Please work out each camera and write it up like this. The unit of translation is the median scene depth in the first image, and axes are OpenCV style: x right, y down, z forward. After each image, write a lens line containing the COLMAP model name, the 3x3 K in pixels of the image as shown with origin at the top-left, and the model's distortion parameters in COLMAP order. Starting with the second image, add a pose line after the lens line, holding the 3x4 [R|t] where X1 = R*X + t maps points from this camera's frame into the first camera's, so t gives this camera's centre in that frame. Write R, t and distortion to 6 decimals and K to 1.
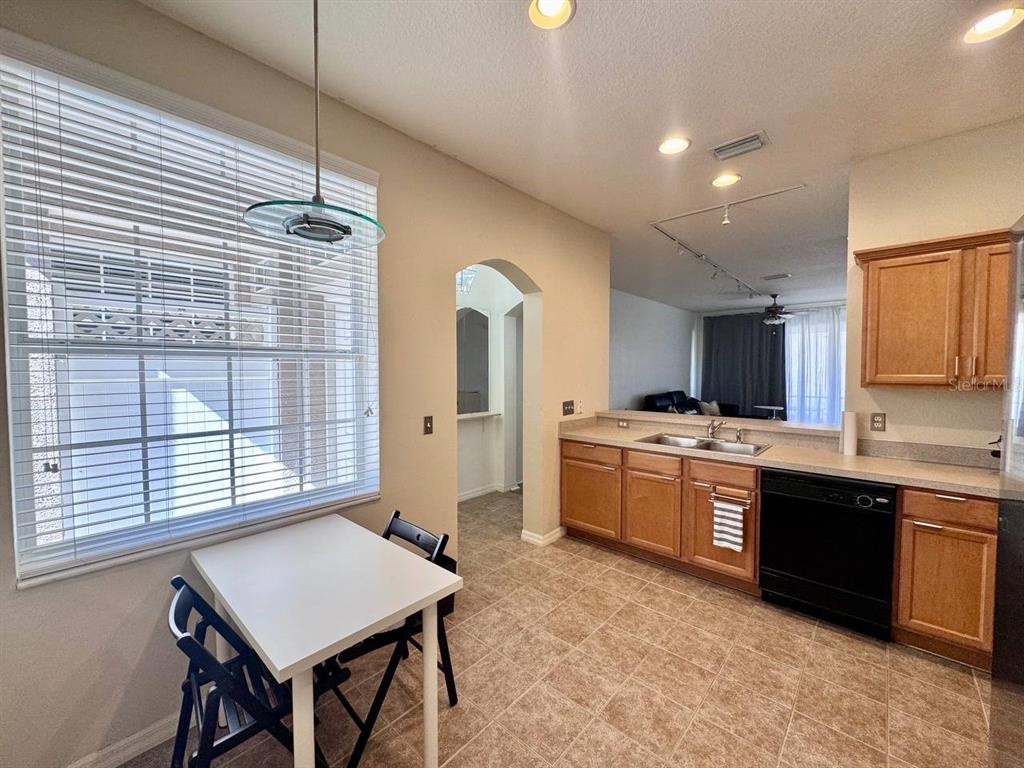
lens RADIAL K [[410.6, 0, 512.0], [0, 410.6, 384.0], [0, 0, 1]] dist [0.000063, -0.000019]
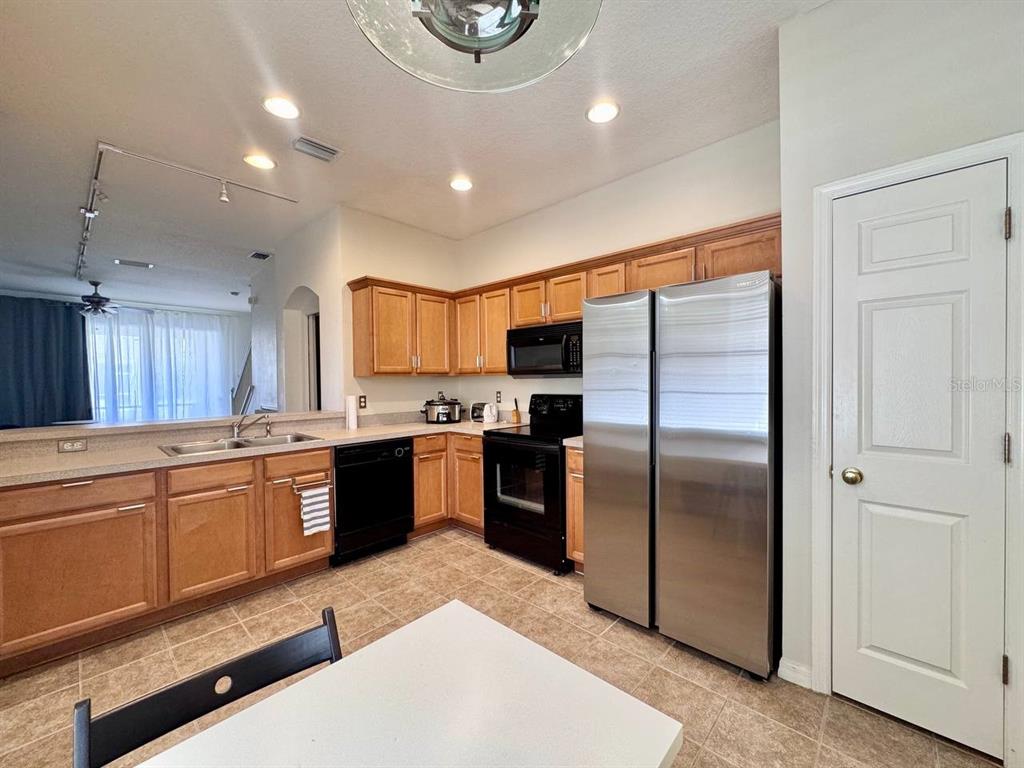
lens RADIAL K [[410.6, 0, 512.0], [0, 410.6, 384.0], [0, 0, 1]] dist [0.000063, -0.000019]
pose [[0.010002, -0.010010, 0.999900, -0.485776], [0.045660, 0.998911, 0.009543, 0.041764], [-0.998907, 0.045560, 0.010448, 0.481486]]
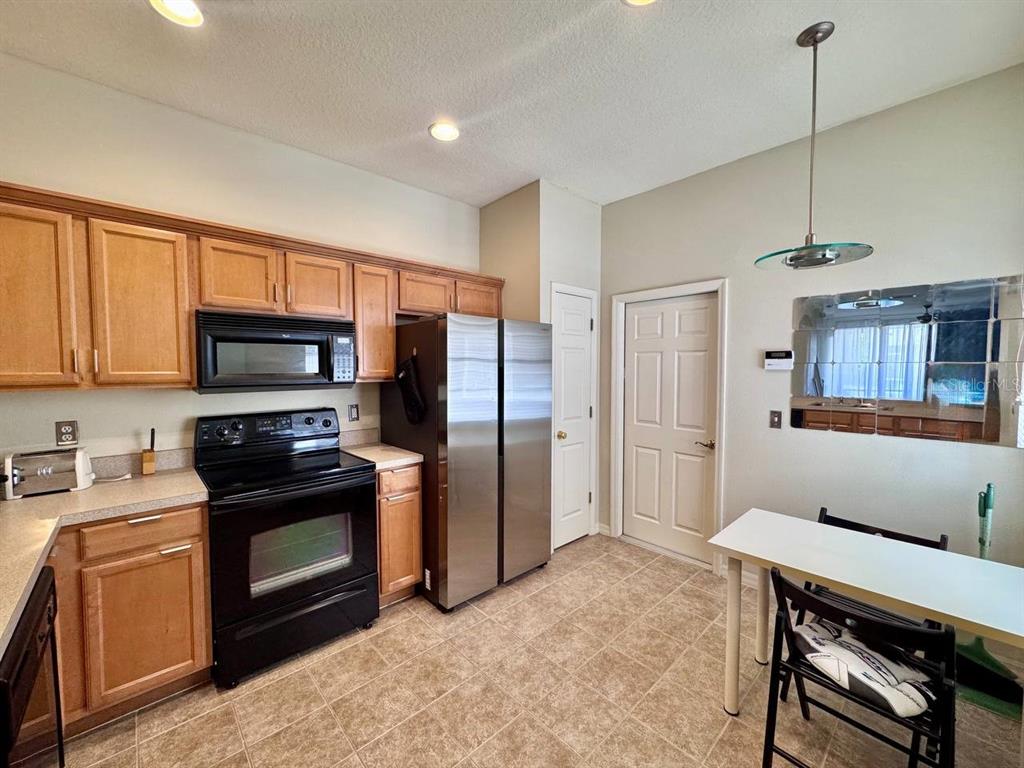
lens RADIAL K [[410.6, 0, 512.0], [0, 410.6, 384.0], [0, 0, 1]] dist [0.000063, -0.000019]
pose [[-0.996702, 0.000841, 0.081142, 0.189248], [0.007099, 0.997016, 0.076869, -0.037234], [-0.080836, 0.077192, -0.993734, 1.208301]]
